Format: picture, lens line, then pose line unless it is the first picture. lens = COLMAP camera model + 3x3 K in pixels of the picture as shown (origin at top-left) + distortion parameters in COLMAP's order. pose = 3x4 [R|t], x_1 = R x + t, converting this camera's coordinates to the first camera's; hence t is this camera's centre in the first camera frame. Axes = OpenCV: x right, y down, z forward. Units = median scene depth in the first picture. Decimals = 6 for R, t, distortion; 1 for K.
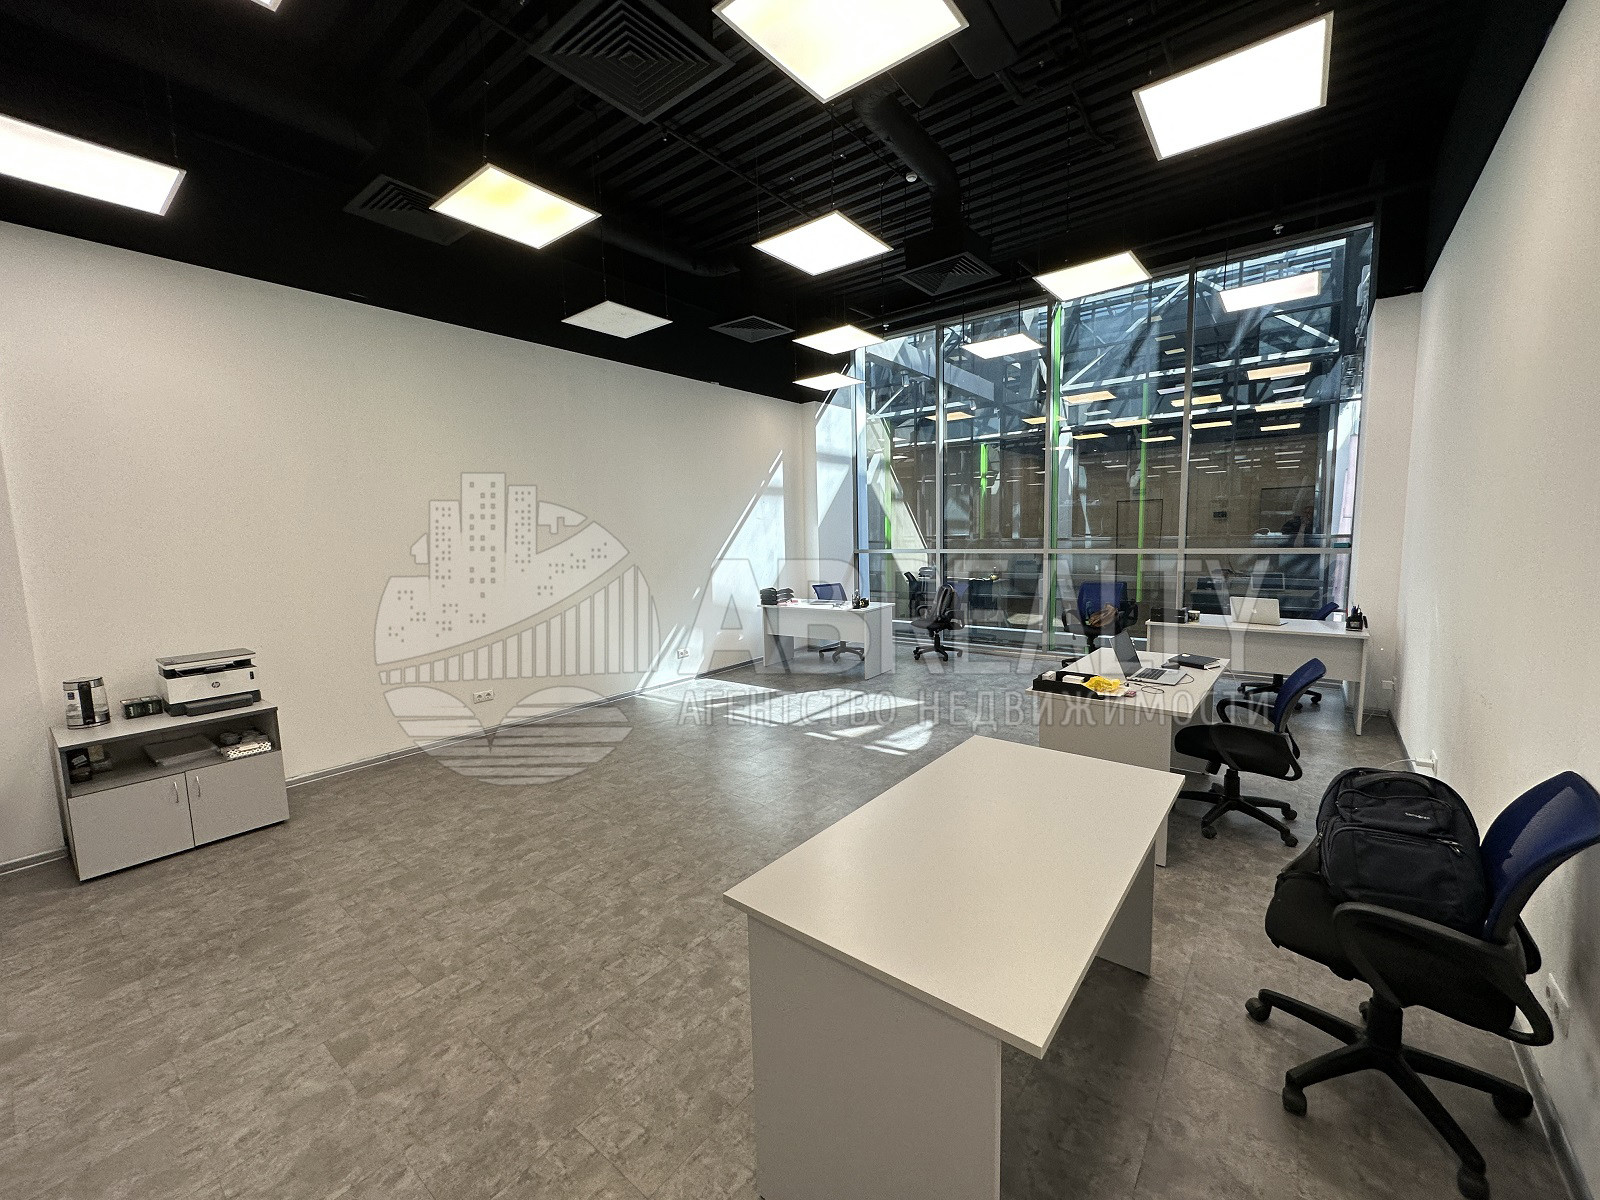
lens RADIAL K [[638.1, 0, 797.8], [0, 638.1, 597.9], [0, 0, 1]] dist [-0.000188, 0.000666]
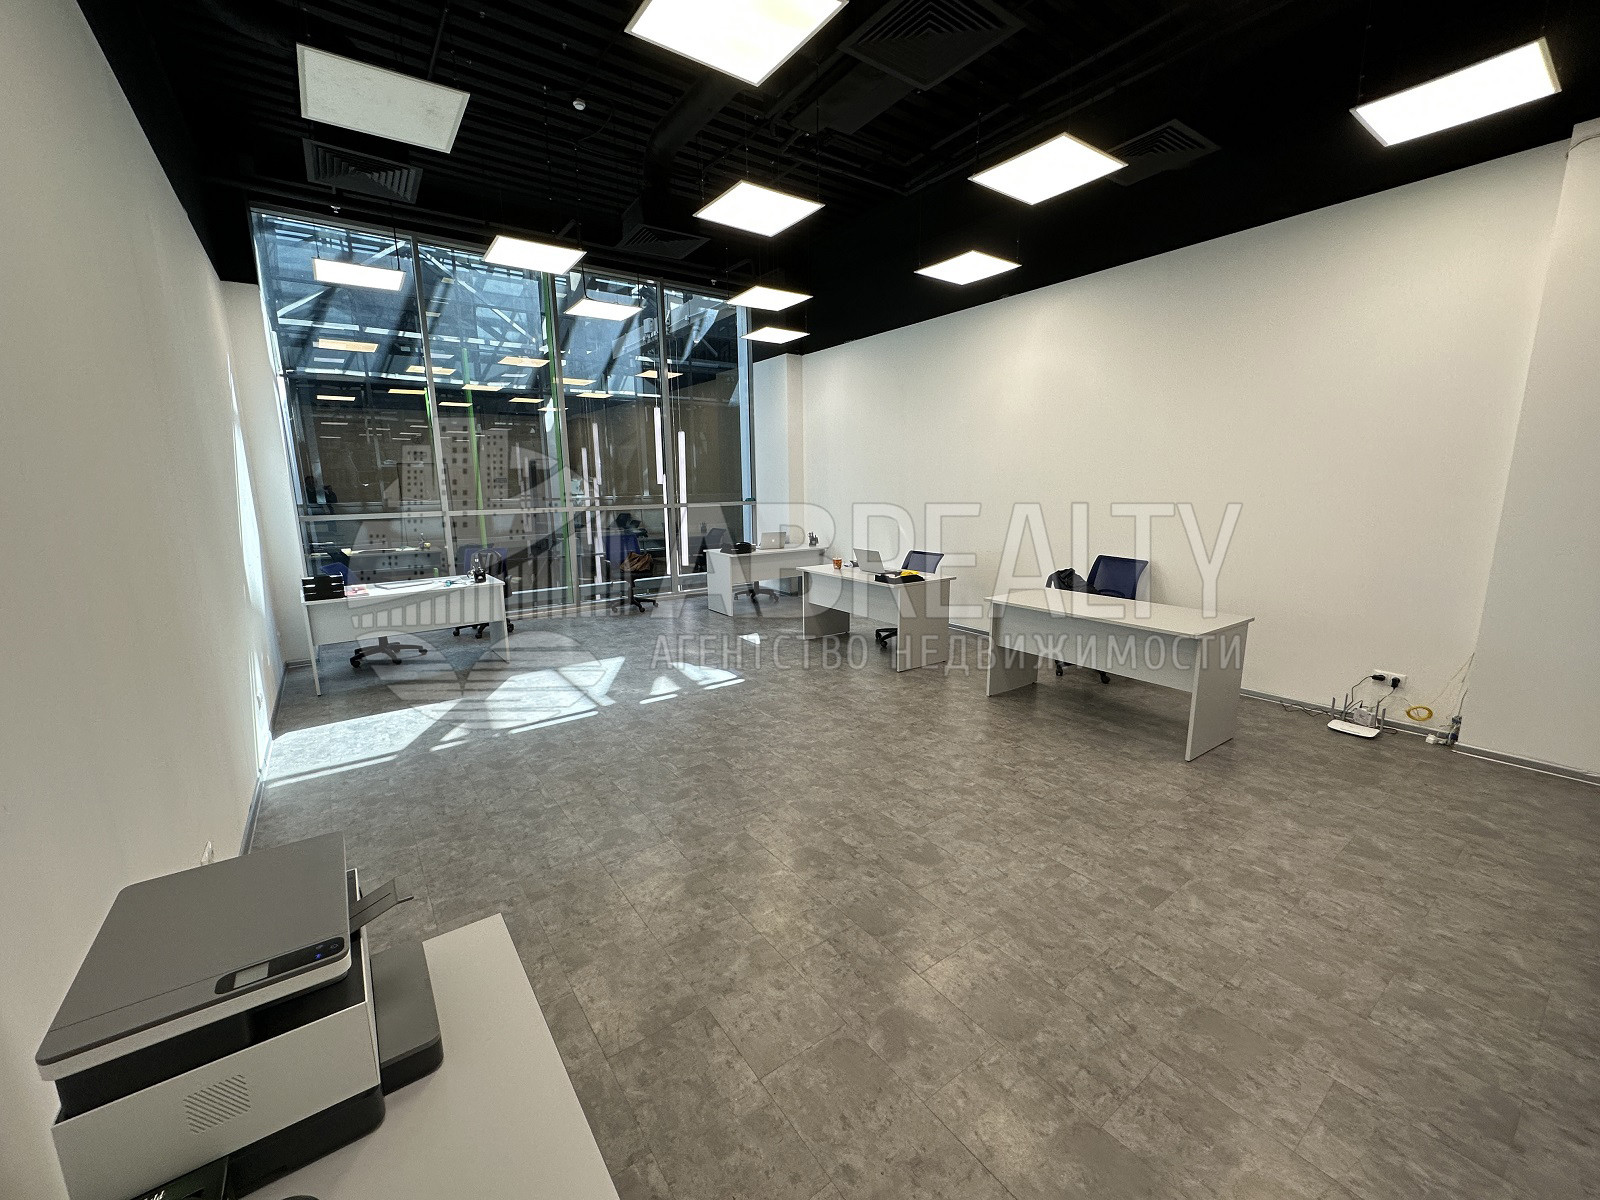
lens RADIAL K [[638.1, 0, 799.3], [0, 638.1, 598.8], [0, 0, 1]] dist [-0.000188, 0.000666]
pose [[0.271512, -0.152152, 0.950332, -0.713408], [0.106414, 0.986116, 0.127479, -0.028689], [-0.956534, 0.066517, 0.283934, 0.460011]]
